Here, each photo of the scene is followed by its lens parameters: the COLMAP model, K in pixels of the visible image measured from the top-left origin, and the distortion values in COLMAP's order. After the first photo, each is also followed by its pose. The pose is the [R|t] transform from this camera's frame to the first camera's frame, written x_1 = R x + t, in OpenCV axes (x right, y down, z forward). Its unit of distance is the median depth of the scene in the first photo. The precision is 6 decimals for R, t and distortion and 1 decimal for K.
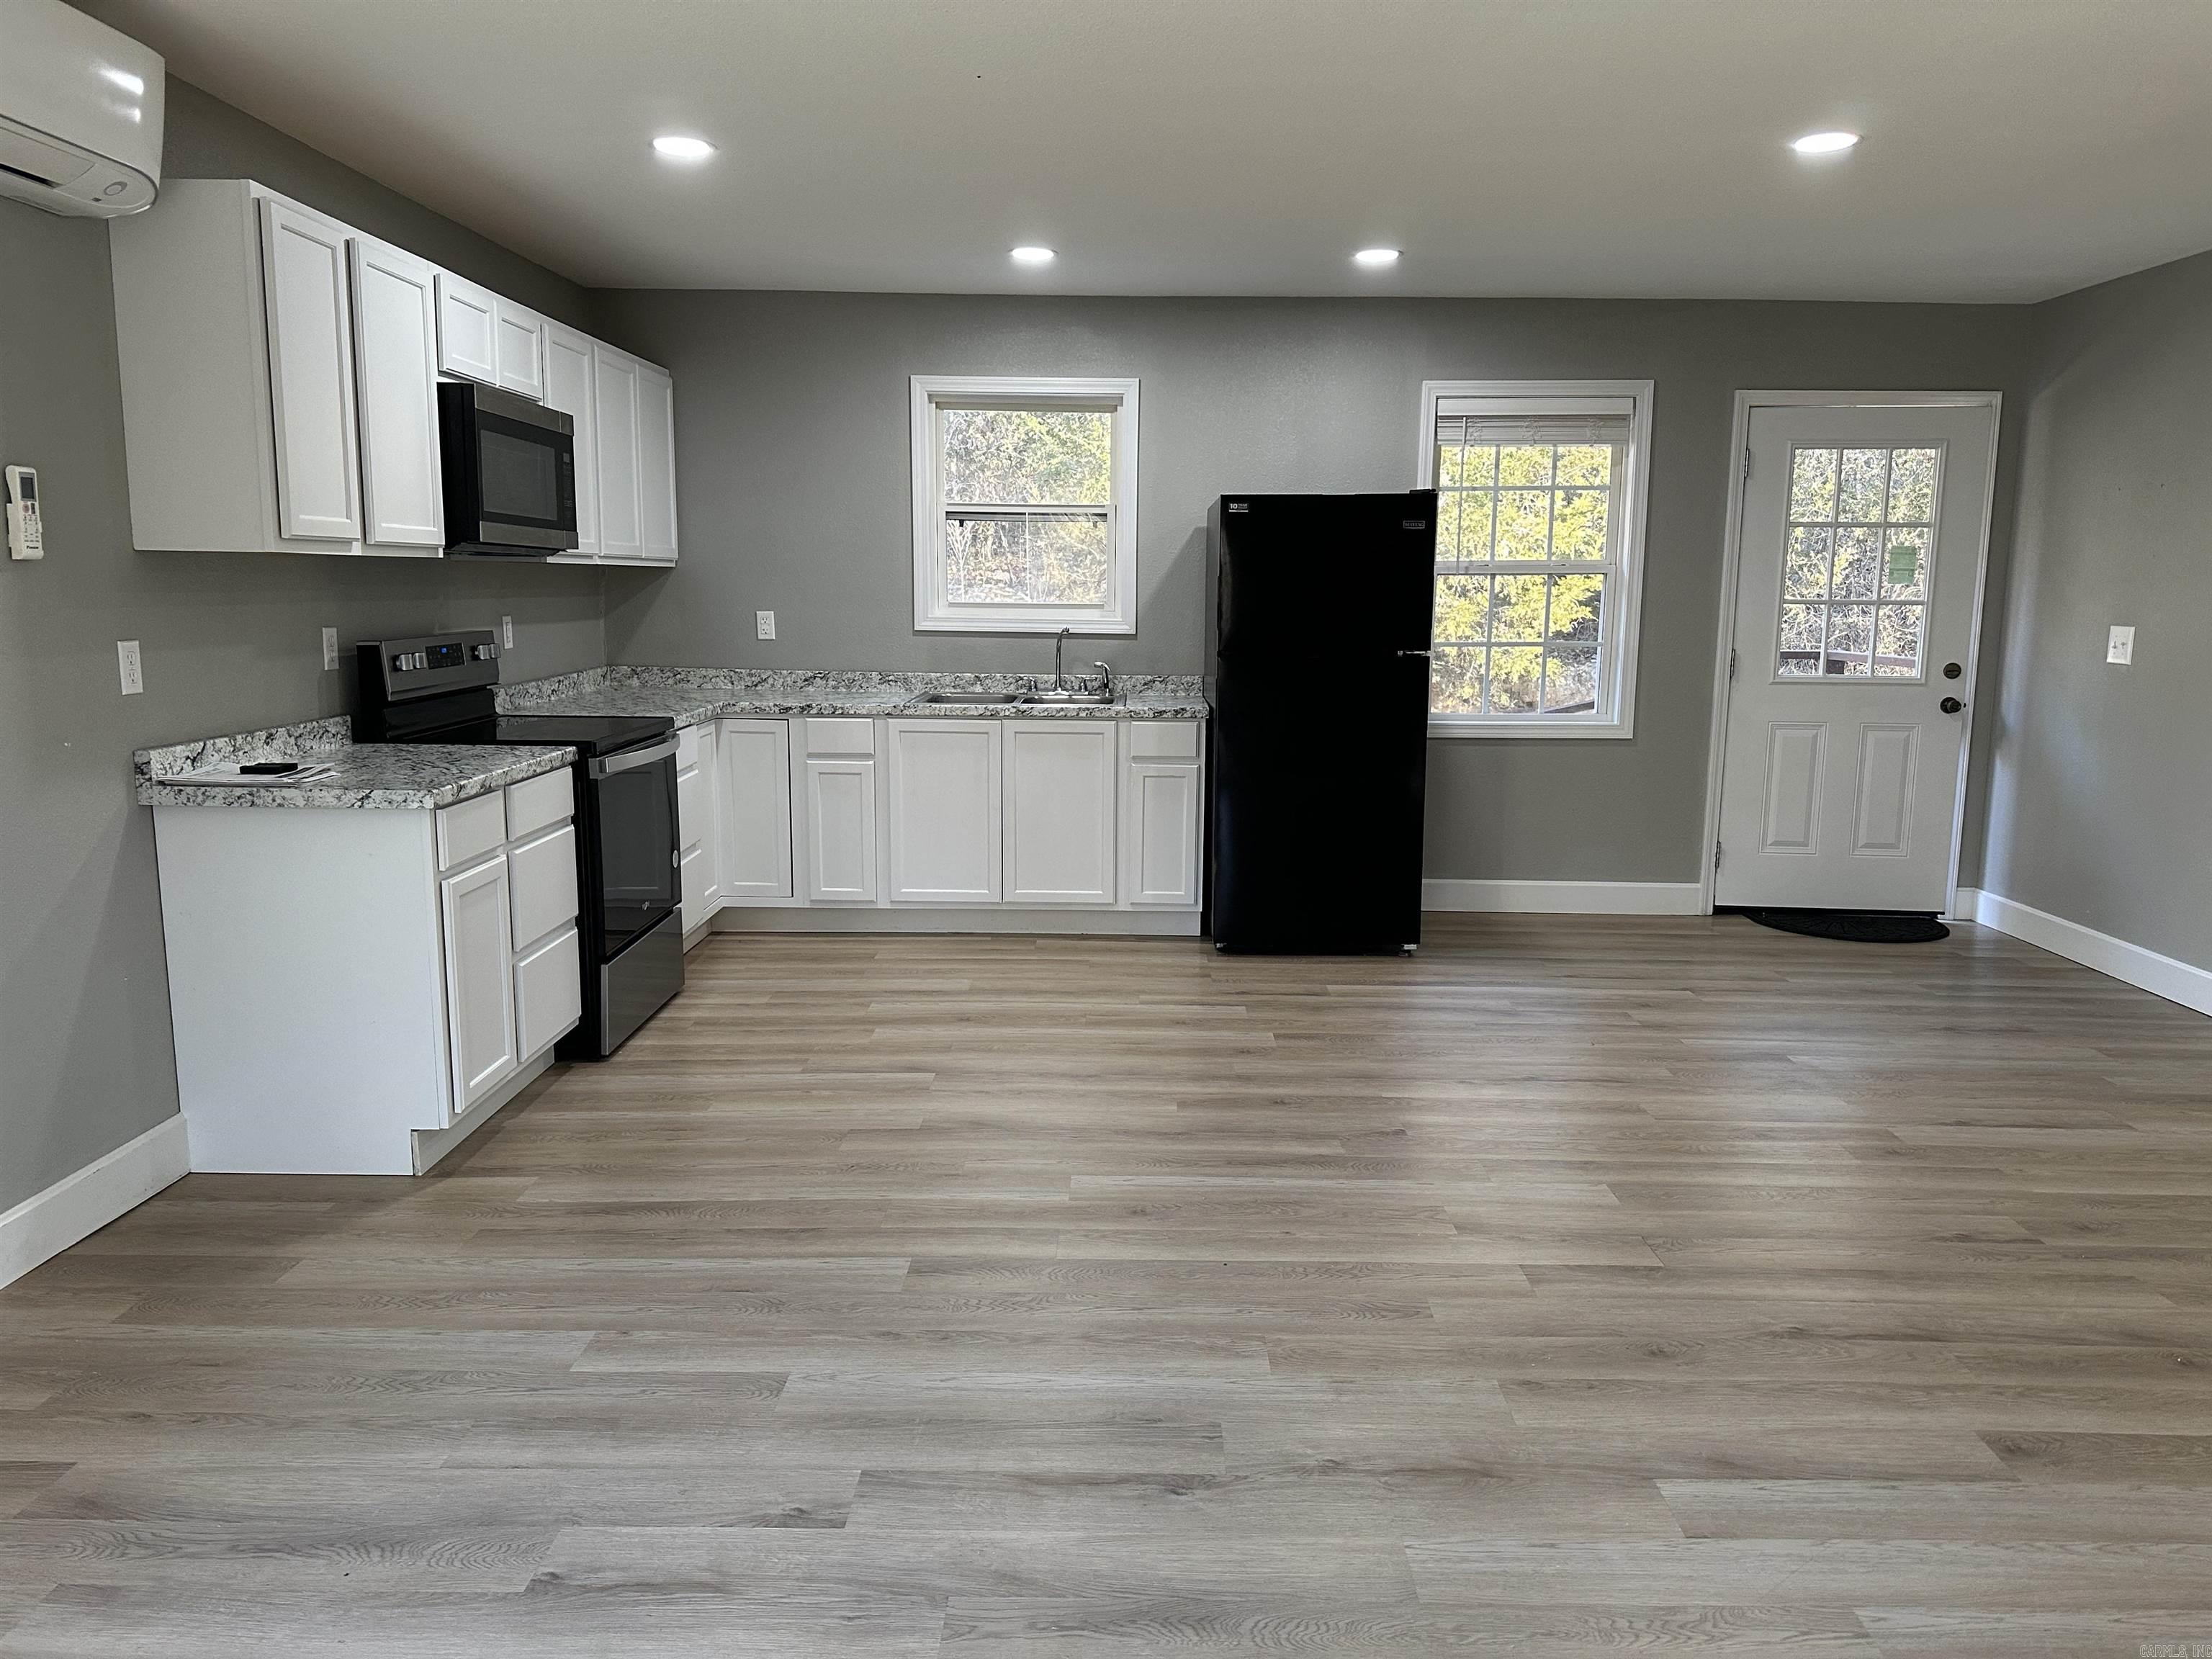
lens RADIAL K [[1537.7, 0, 1103.0], [0, 1537.7, 827.4], [0, 0, 1]] dist [0.054171, -0.045275]
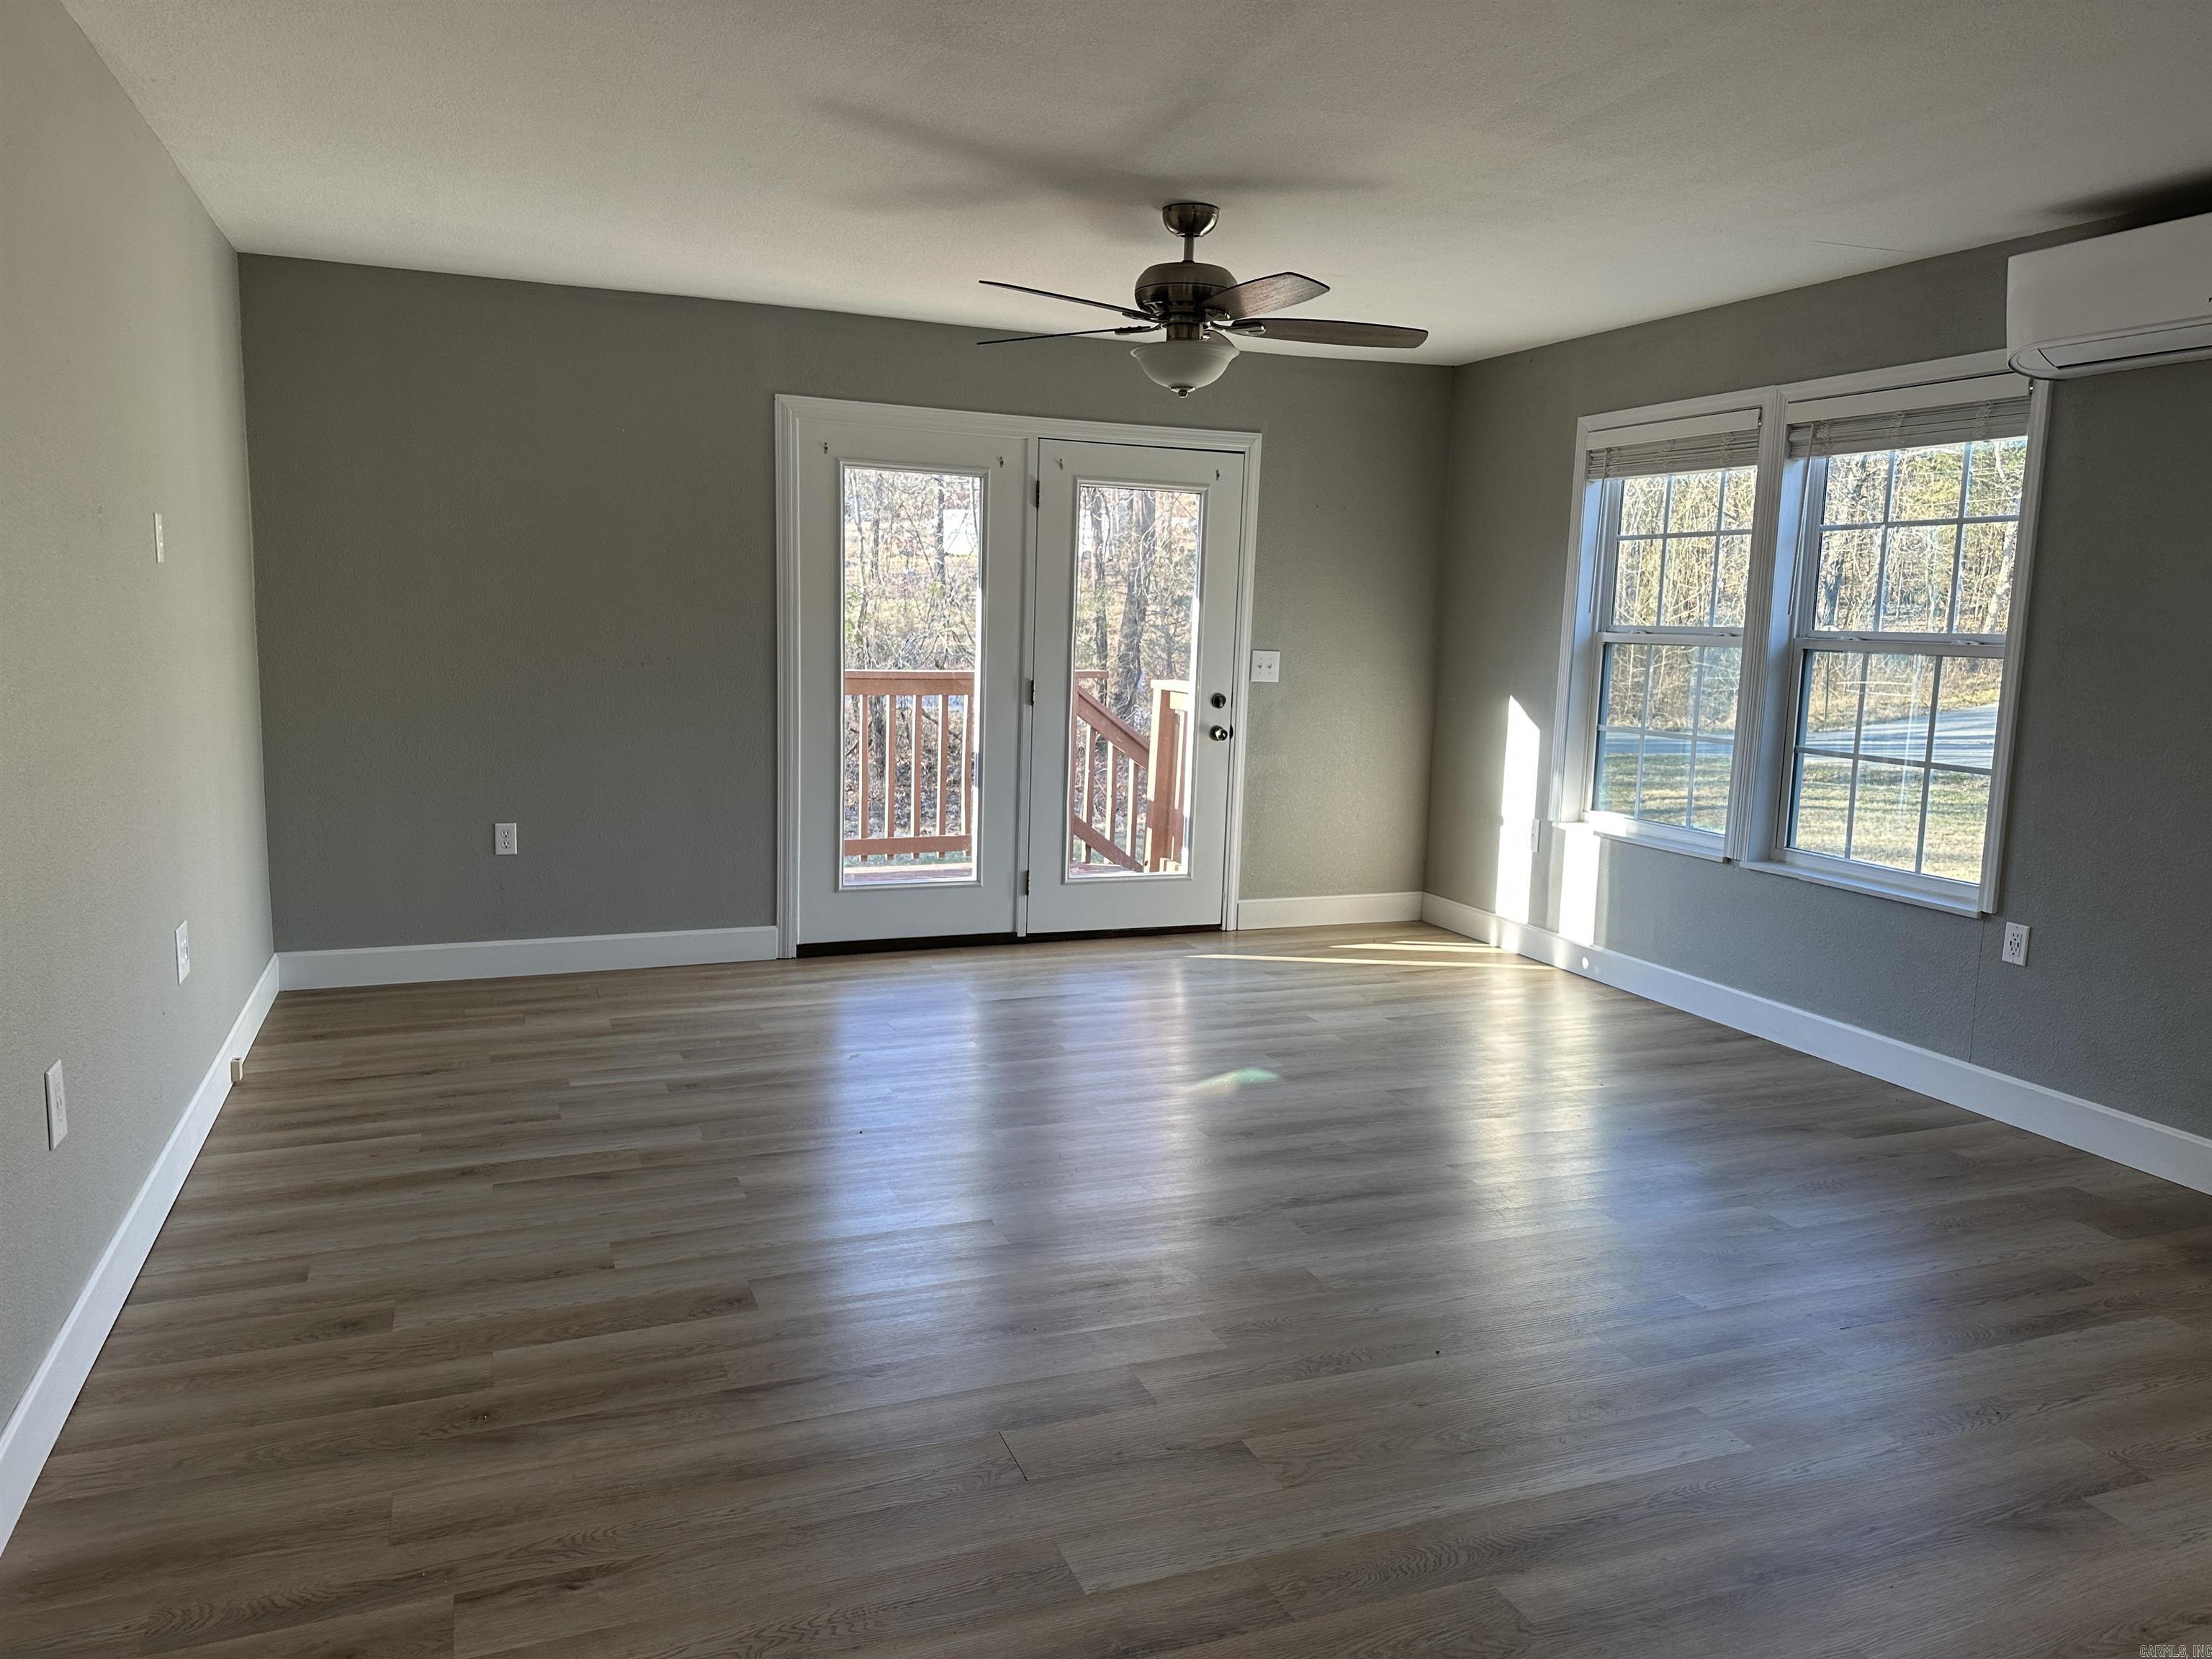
lens RADIAL K [[1537.7, 0, 1086.5], [0, 1537.7, 829.1], [0, 0, 1]] dist [0.054171, -0.045275]
pose [[-0.924585, 0.017733, -0.380562, 0.554264], [-0.099840, 0.952726, 0.286958, -0.235990], [0.367661, 0.303312, -0.879106, 1.452629]]
